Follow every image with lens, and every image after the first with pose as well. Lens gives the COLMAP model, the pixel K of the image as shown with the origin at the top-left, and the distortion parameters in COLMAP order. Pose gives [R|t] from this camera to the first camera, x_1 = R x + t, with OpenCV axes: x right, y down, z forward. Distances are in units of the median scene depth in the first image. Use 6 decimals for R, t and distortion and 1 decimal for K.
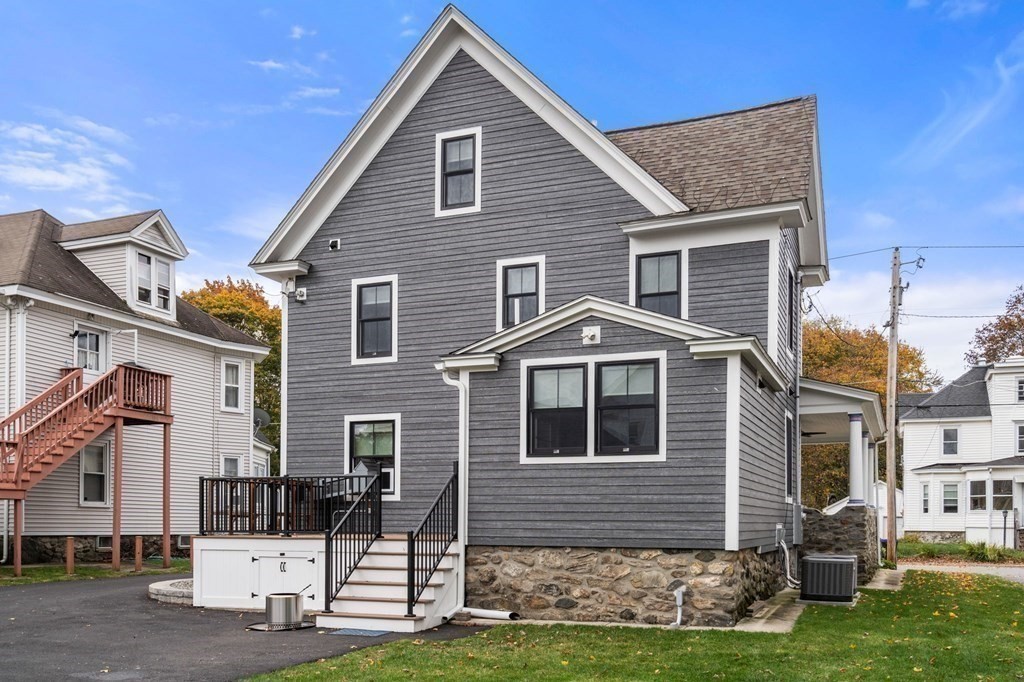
lens RADIAL K [[831.2, 0, 516.2], [0, 831.2, 360.3], [0, 0, 1]] dist [0.010755, -0.004653]
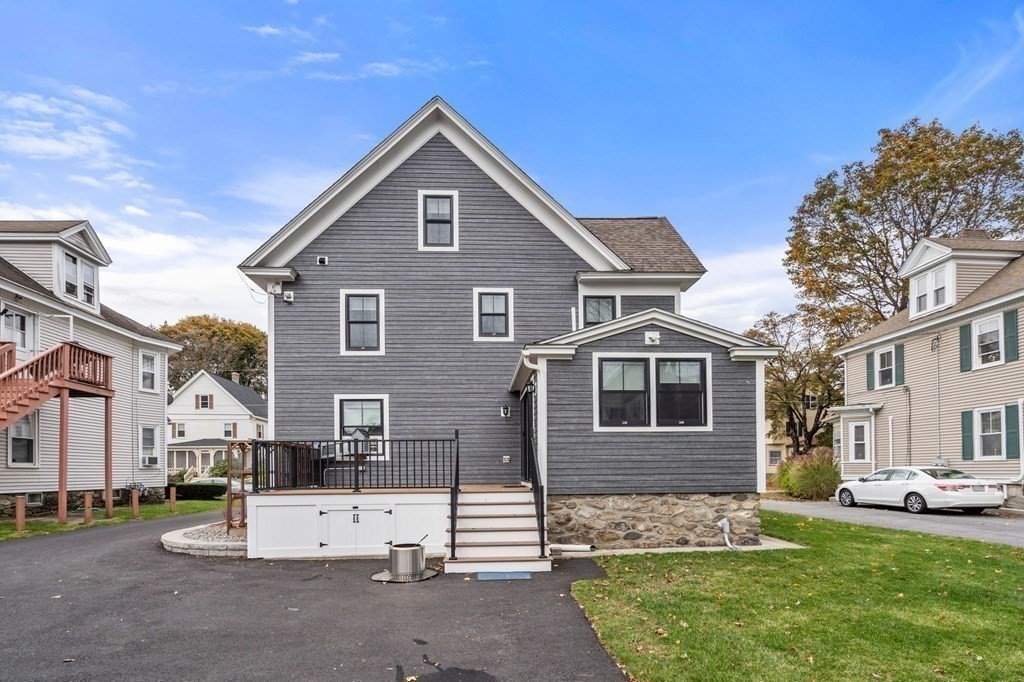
lens RADIAL K [[458.4, 0, 508.3], [0, 458.4, 396.7], [0, 0, 1]] dist [-0.000894, 0.000185]
pose [[0.906309, 0.050413, 0.419597, -0.279585], [-0.064027, 0.997778, 0.018414, 0.043022], [-0.417737, -0.043554, 0.907524, 0.267897]]
